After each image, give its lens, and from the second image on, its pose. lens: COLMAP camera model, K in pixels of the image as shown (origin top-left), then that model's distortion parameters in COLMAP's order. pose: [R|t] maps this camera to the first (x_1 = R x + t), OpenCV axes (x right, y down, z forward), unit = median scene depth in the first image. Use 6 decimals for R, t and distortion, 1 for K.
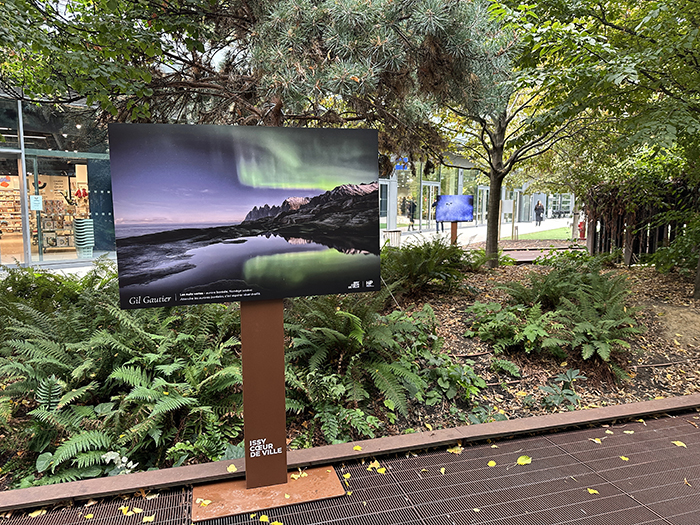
lens RADIAL K [[486.8, 0, 350.0], [0, 486.8, 262.5], [0, 0, 1]] dist [0.090294, -0.087089]
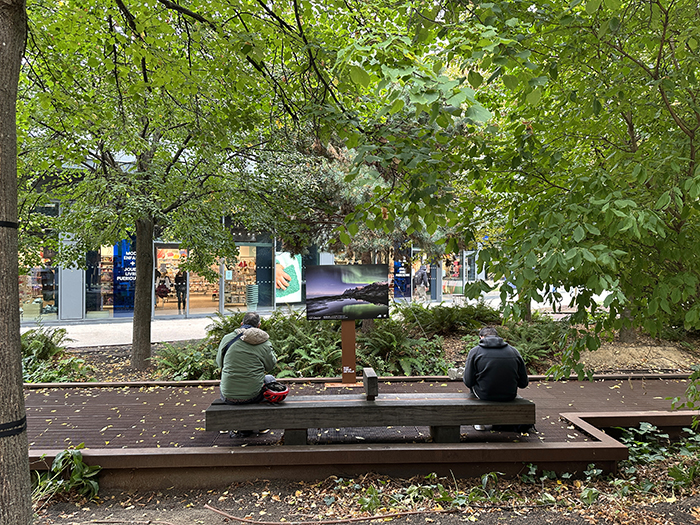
lens RADIAL K [[486.8, 0, 350.0], [0, 486.8, 262.5], [0, 0, 1]] dist [0.090294, -0.087089]
pose [[0.971750, 0.000334, -0.236011, 0.528629], [-0.029783, 0.992178, -0.121224, 0.087909], [0.234125, 0.124829, 0.964159, -1.909639]]
